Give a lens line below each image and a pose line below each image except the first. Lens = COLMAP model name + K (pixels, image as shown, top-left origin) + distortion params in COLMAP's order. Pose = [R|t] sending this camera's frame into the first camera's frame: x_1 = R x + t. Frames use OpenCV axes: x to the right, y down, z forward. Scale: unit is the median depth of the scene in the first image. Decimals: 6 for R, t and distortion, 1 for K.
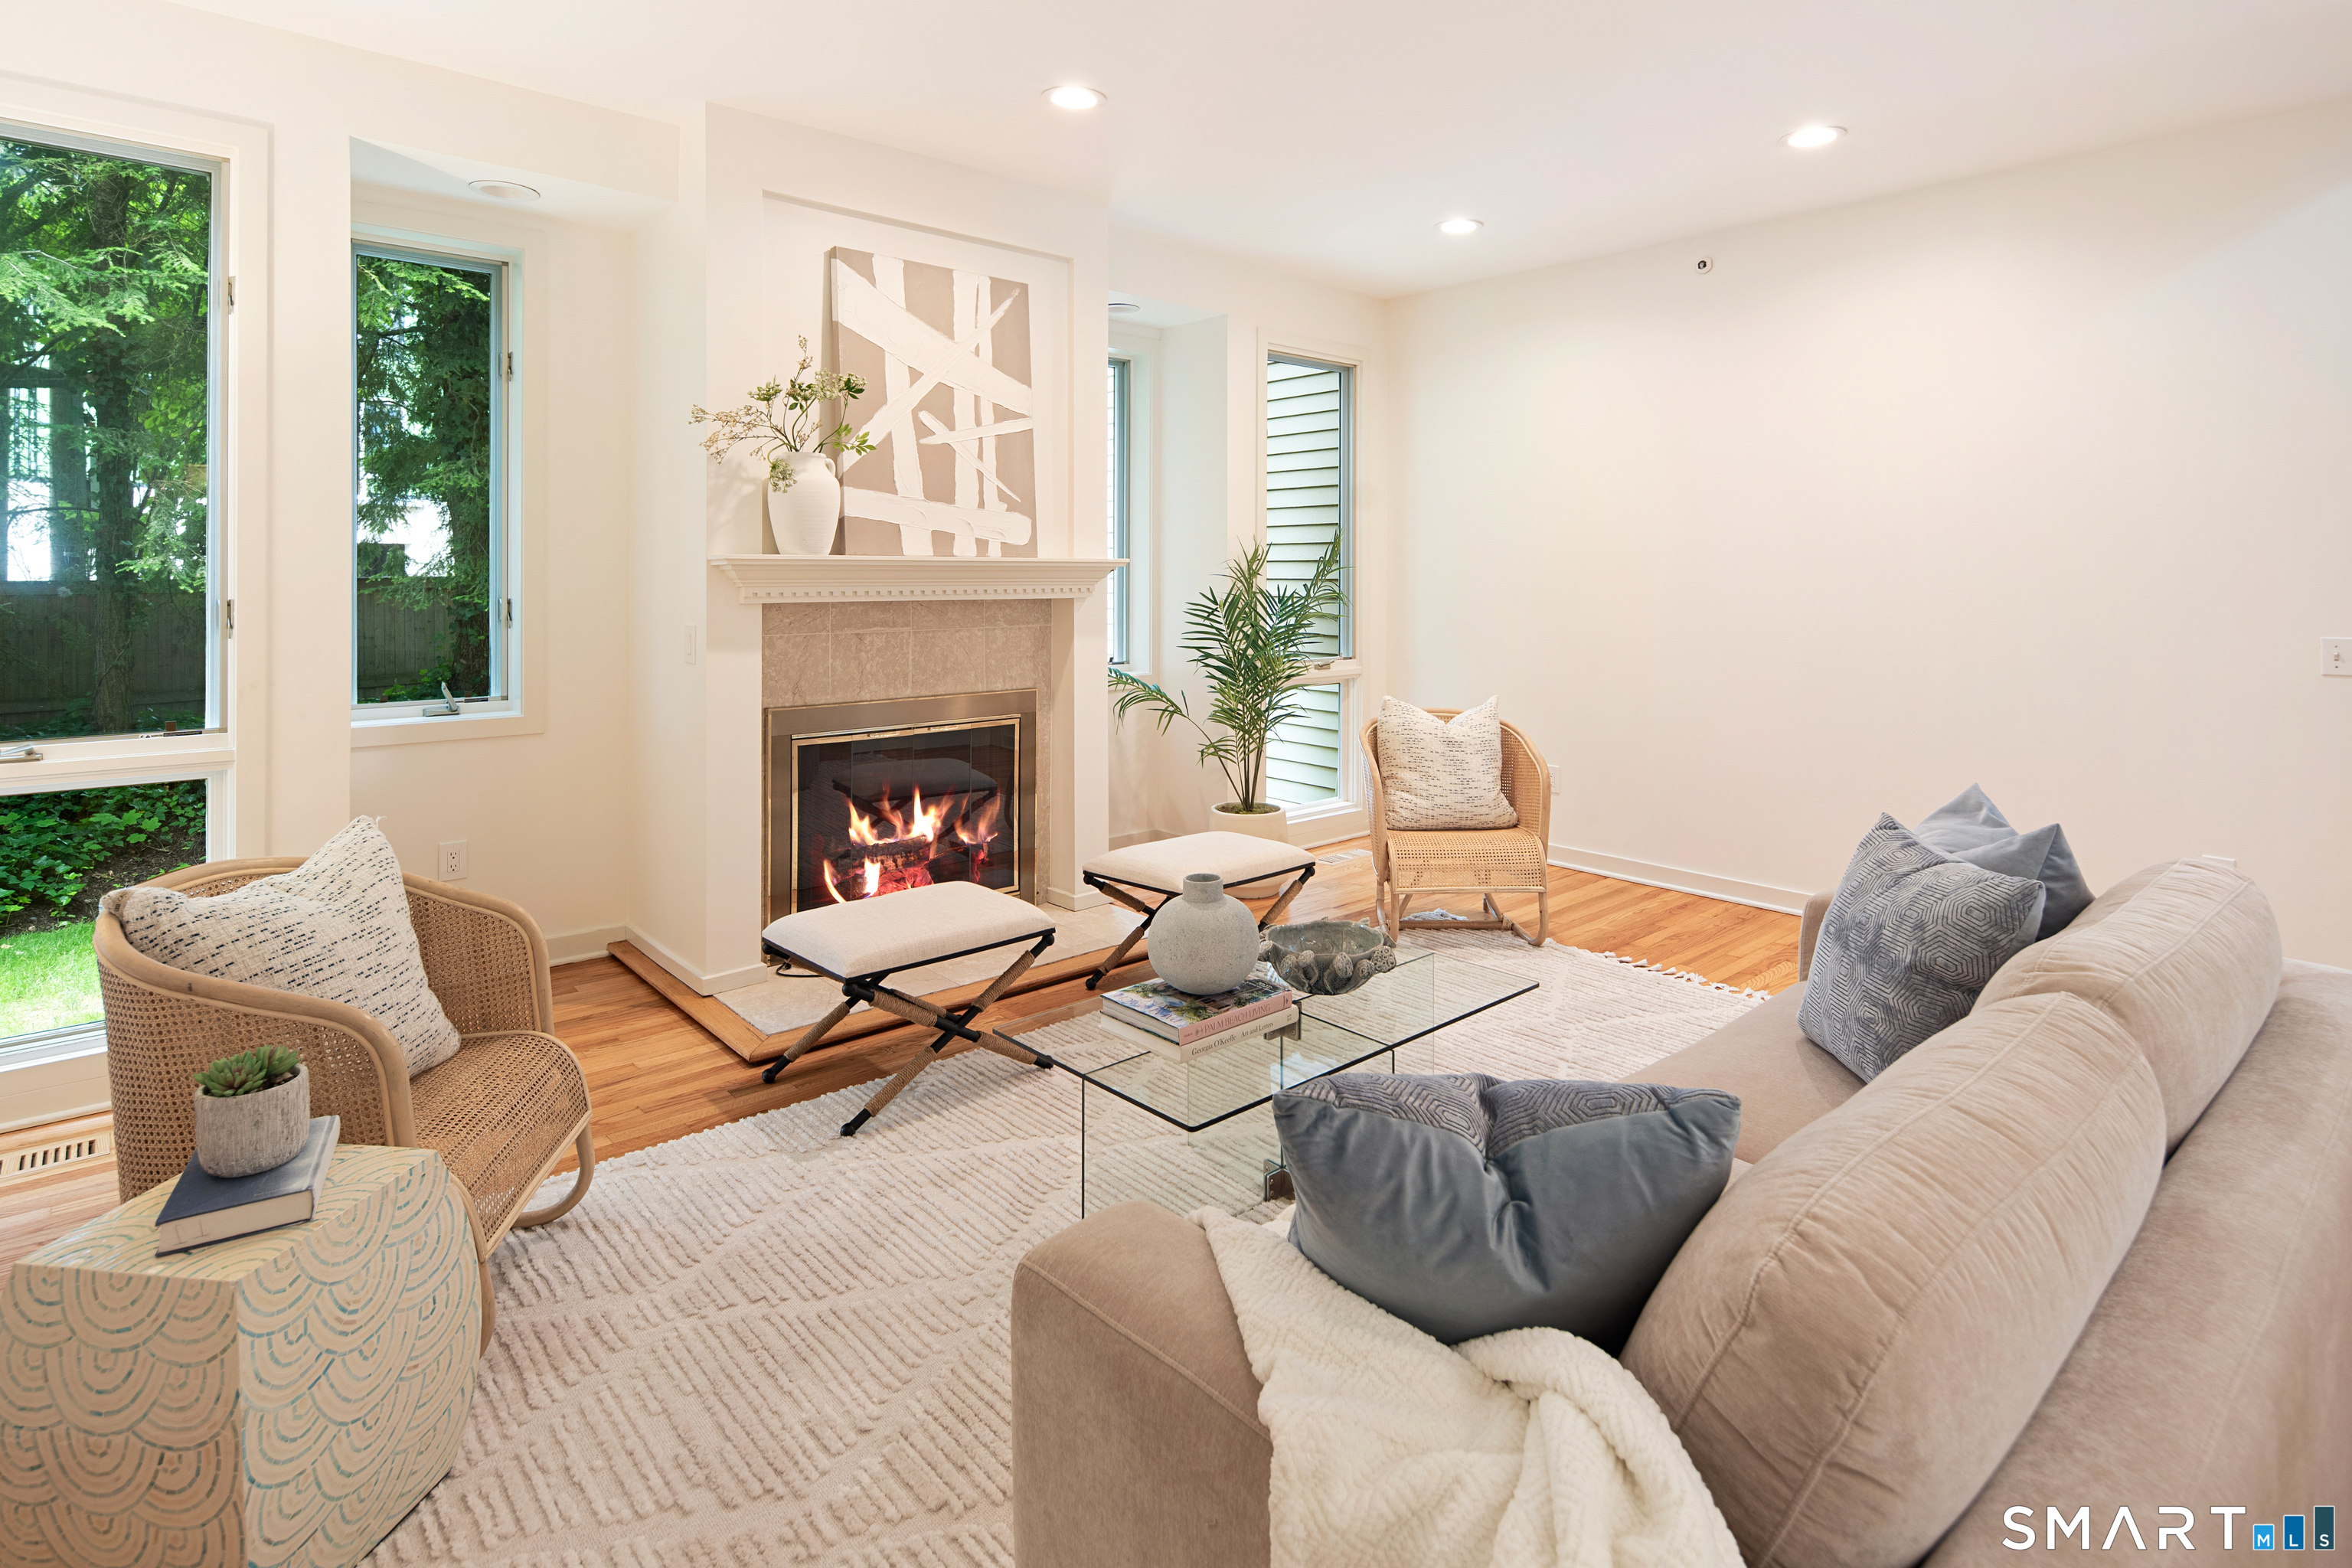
lens RADIAL K [[1188.8, 0, 1159.3], [0, 1188.8, 574.8], [0, 0, 1]] dist [-0.000517, -0.003267]
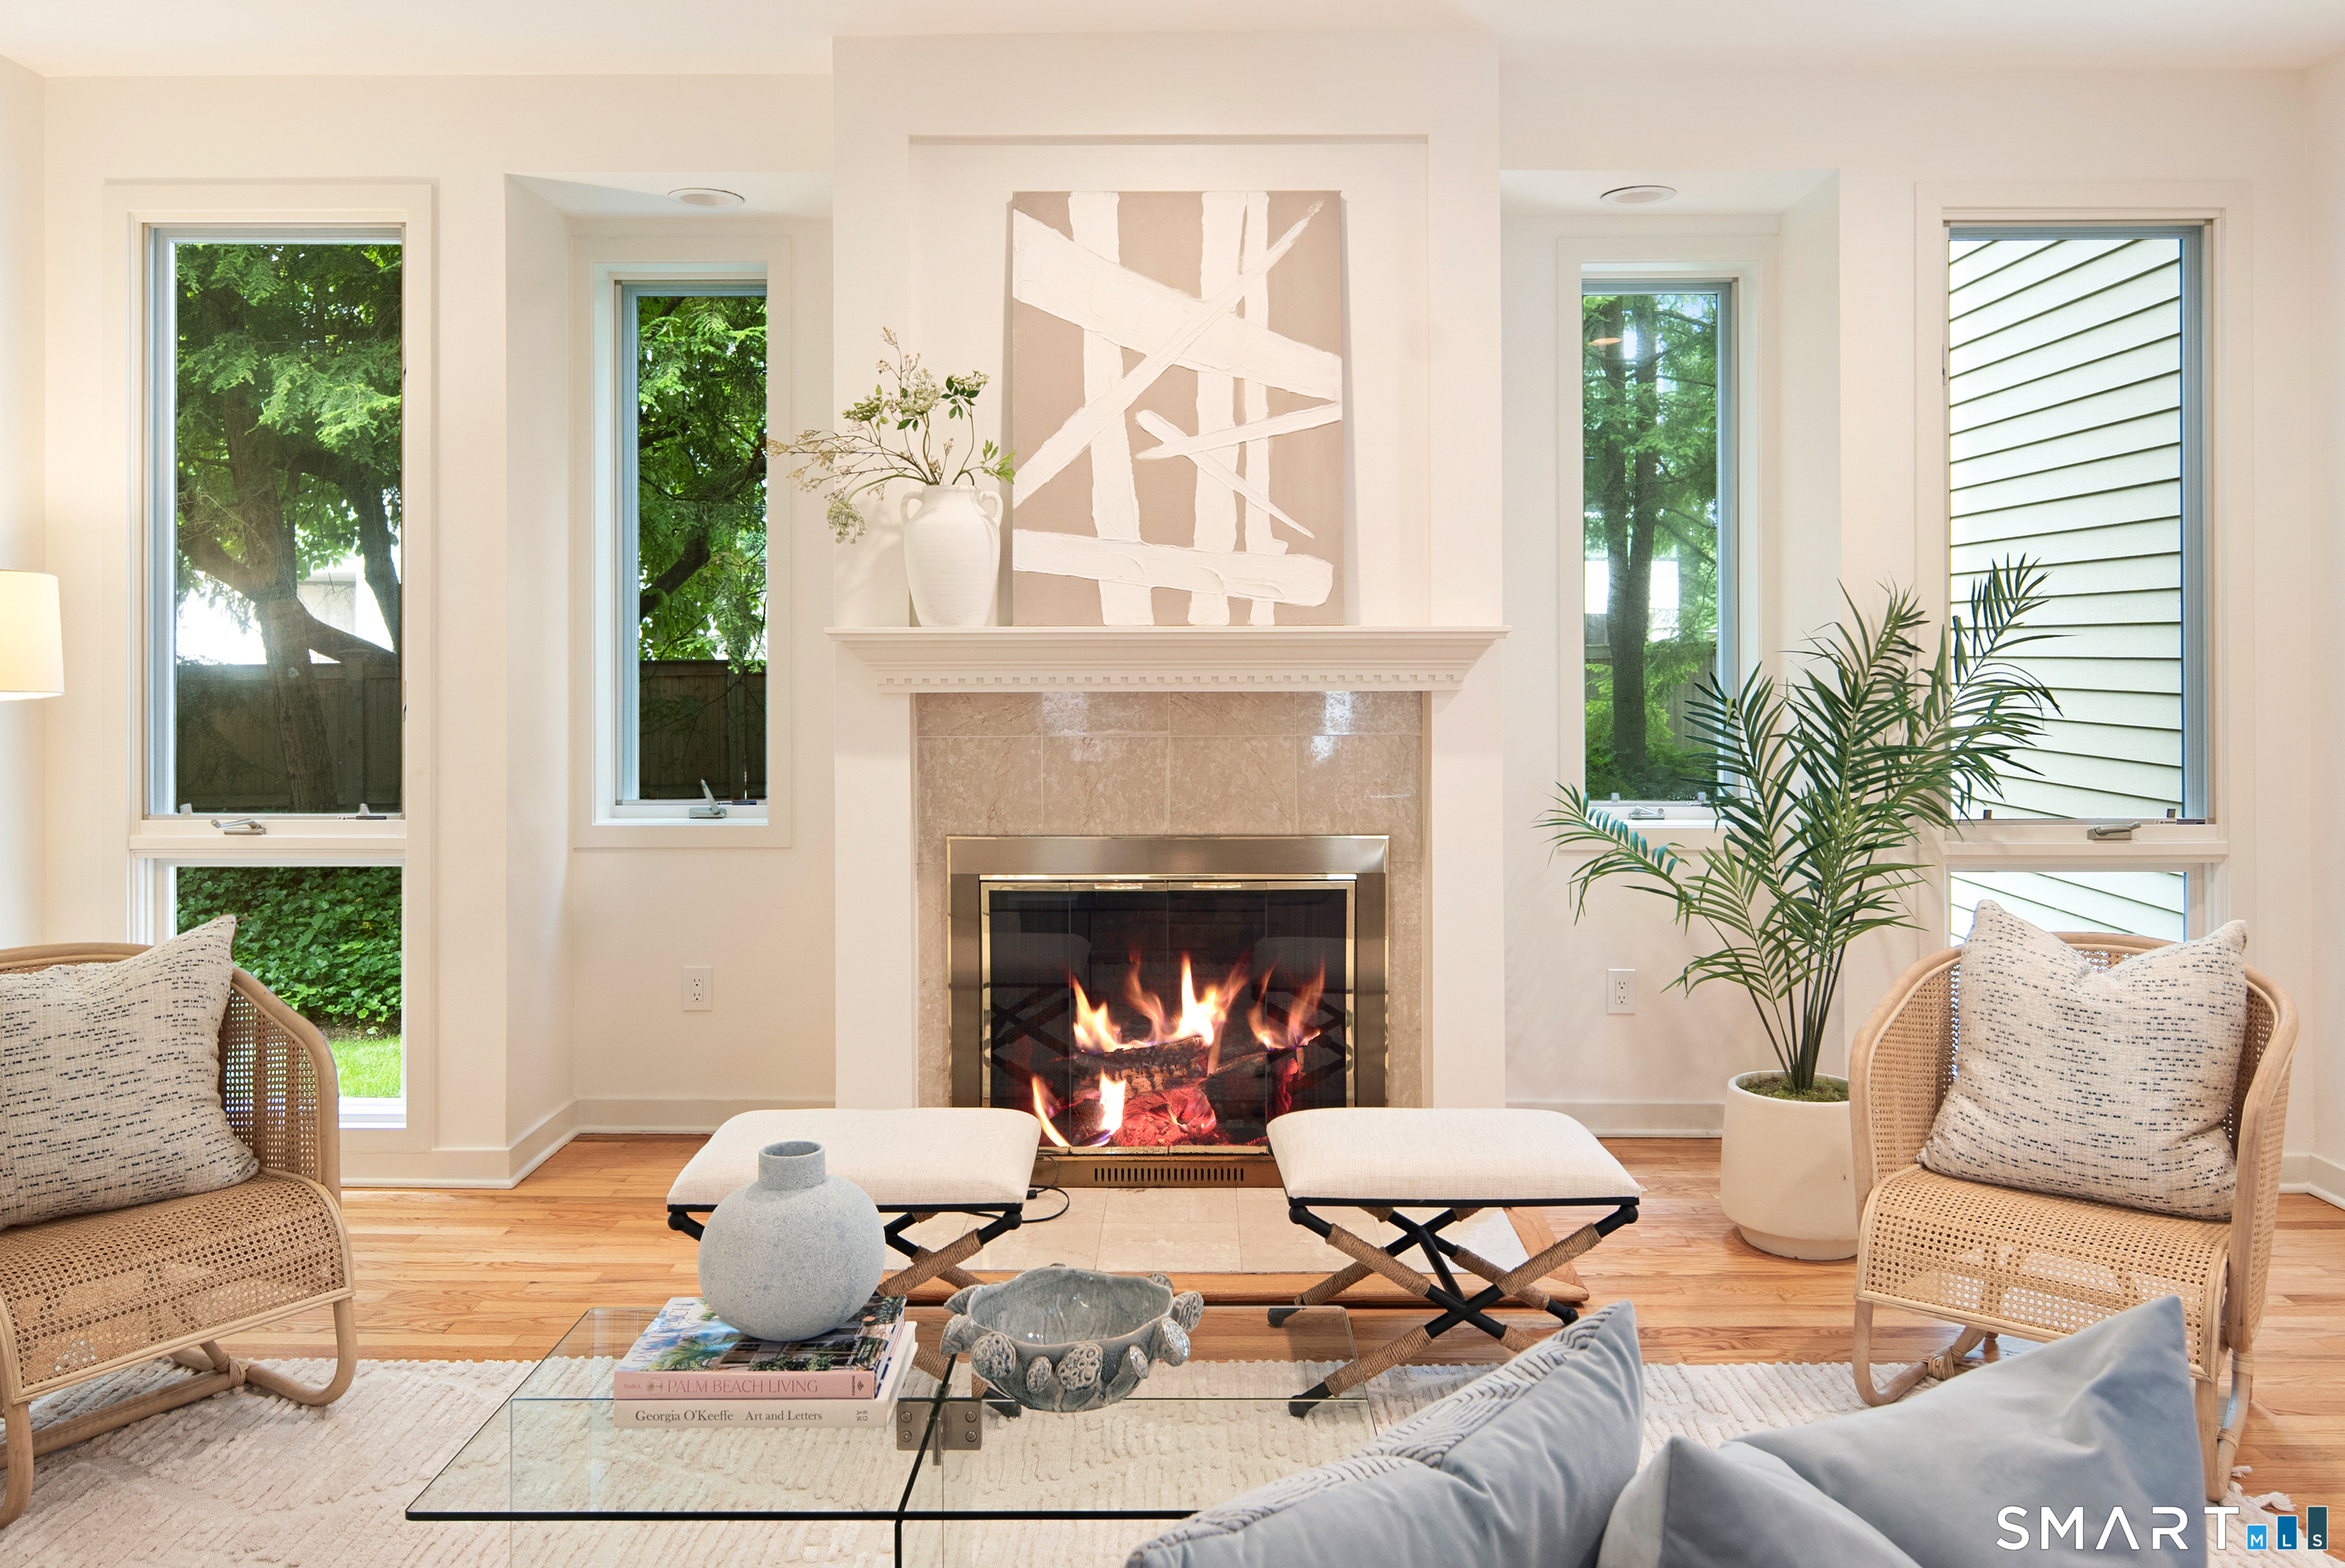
lens RADIAL K [[1862.3, 0, 1162.2], [0, 1862.3, 624.7], [0, 0, 1]] dist [-0.009745, 0.019039]
pose [[0.740385, -0.007492, -0.672141, 0.507600], [0.003655, 0.999968, -0.007120, -0.008753], [0.672173, 0.002815, 0.740389, 0.222098]]
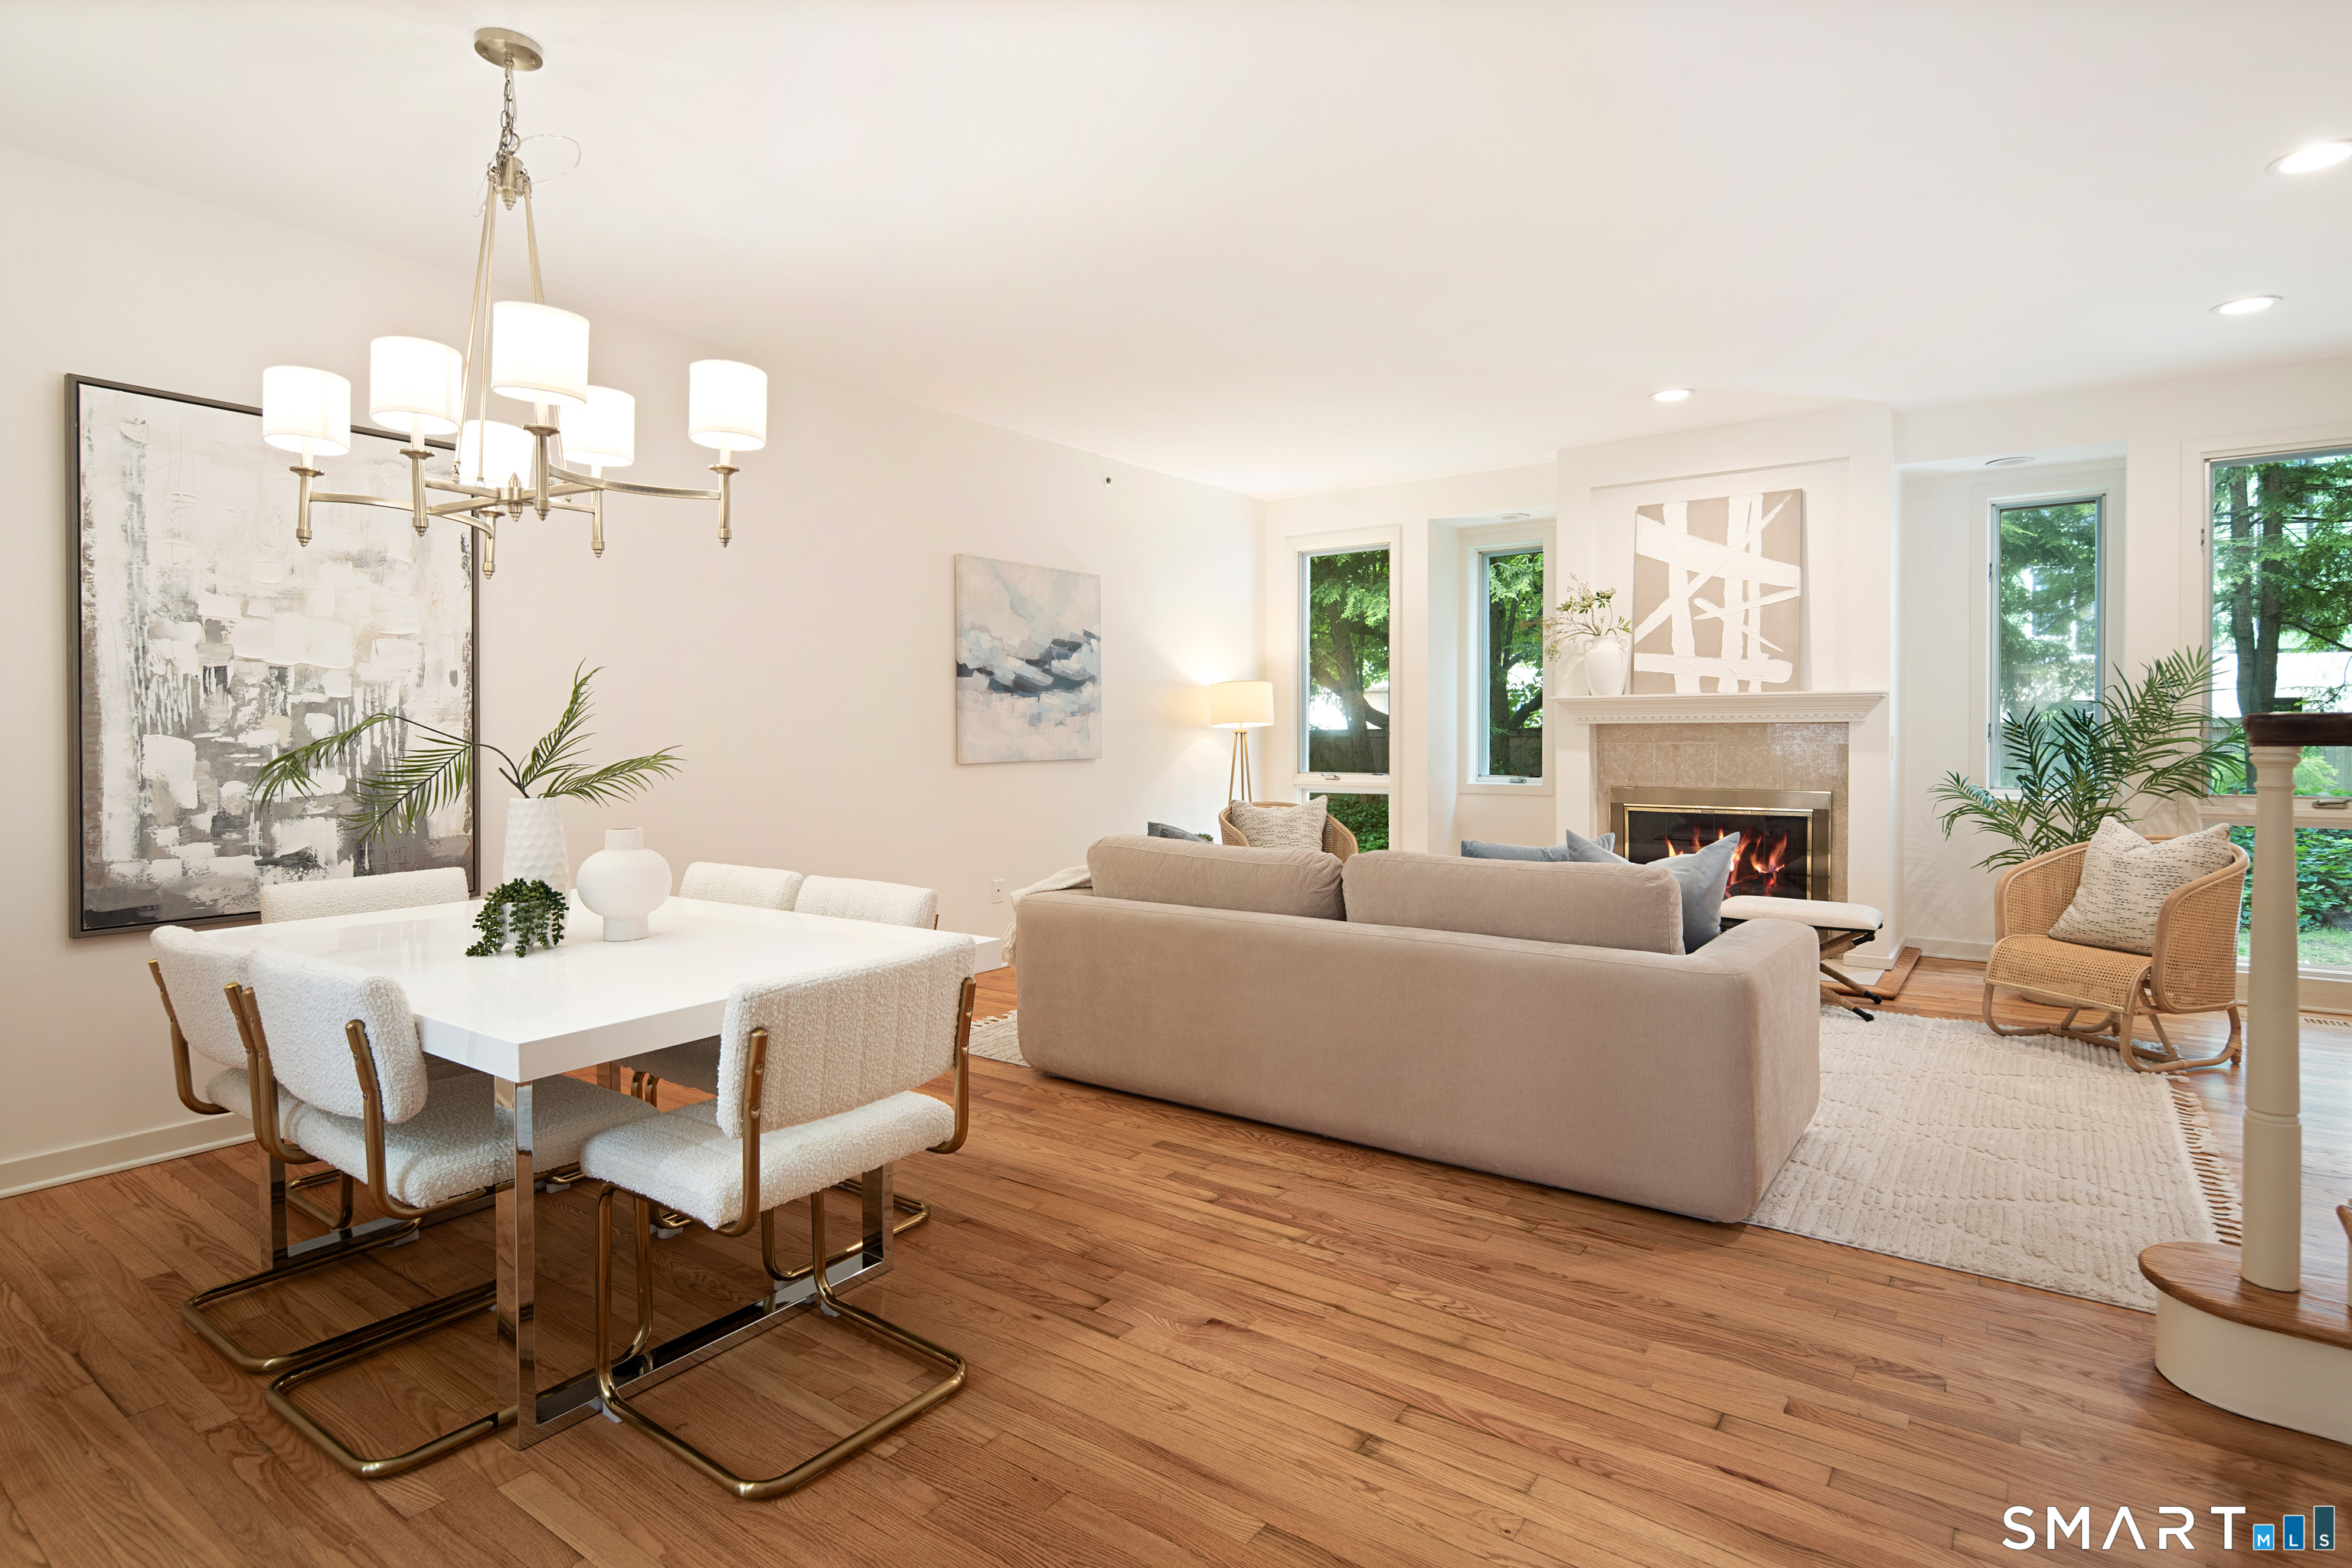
lens RADIAL K [[1188.8, 0, 1059.3], [0, 1188.8, 747.0], [0, 0, 1]] dist [-0.000517, -0.003267]
pose [[0.139202, 0.012774, -0.990182, 1.170940], [0.002821, 0.999908, 0.013296, 0.029426], [0.990260, -0.004644, 0.139153, -0.019187]]
